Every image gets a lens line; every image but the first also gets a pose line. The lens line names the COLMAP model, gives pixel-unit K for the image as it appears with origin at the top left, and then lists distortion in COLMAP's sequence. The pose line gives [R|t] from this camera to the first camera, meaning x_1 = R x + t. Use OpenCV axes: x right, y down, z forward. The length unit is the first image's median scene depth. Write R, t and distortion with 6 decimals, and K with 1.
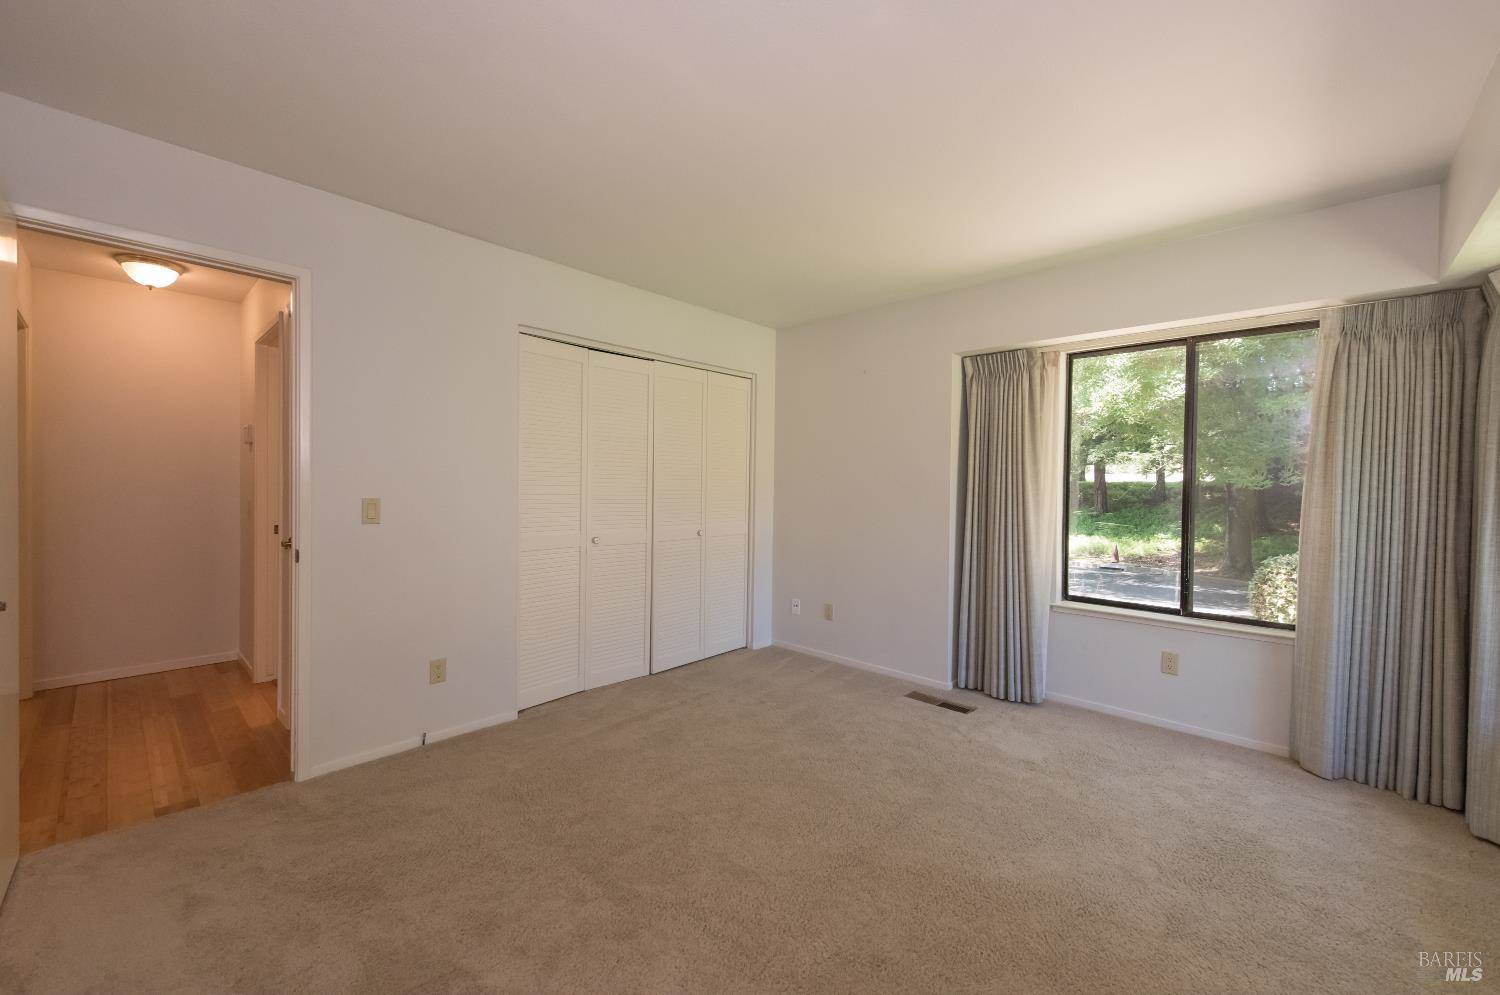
lens RADIAL K [[583.1, 0, 750.0], [0, 583.1, 497.5], [0, 0, 1]] dist [-0.000775, -0.000125]
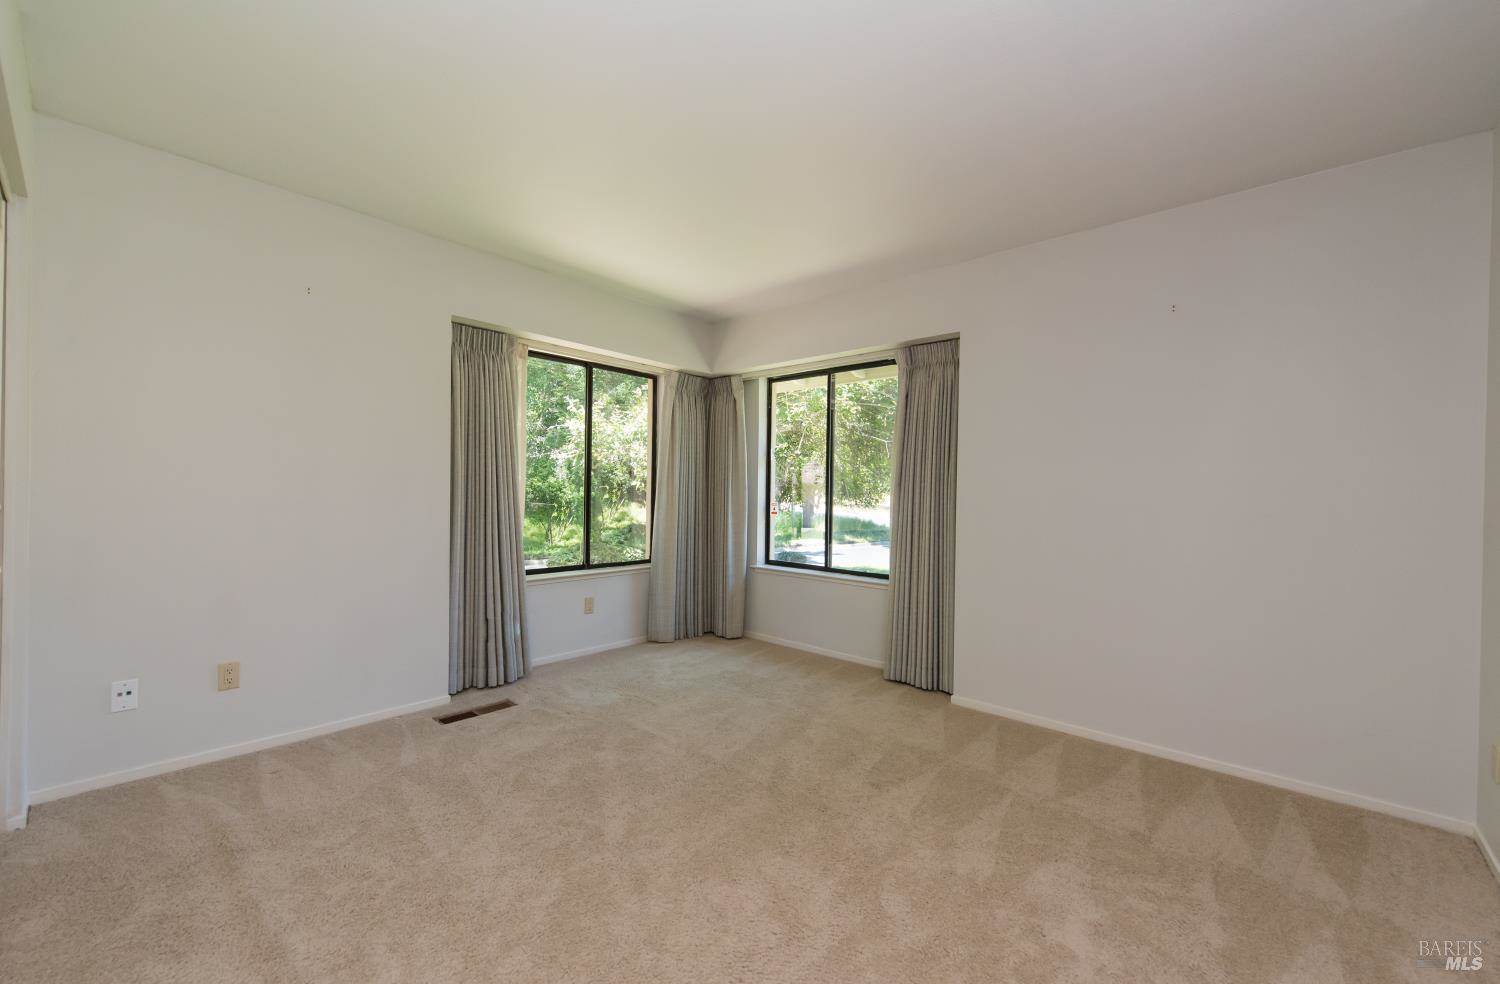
lens RADIAL K [[599.3, 0, 750.0], [0, 599.3, 492.0], [0, 0, 1]] dist [0.000862, 0.000047]
pose [[-0.033000, -0.020336, 0.999248, -0.625618], [-0.003021, 0.999790, 0.020248, -0.002649], [-0.999451, -0.002351, -0.033055, 0.647631]]
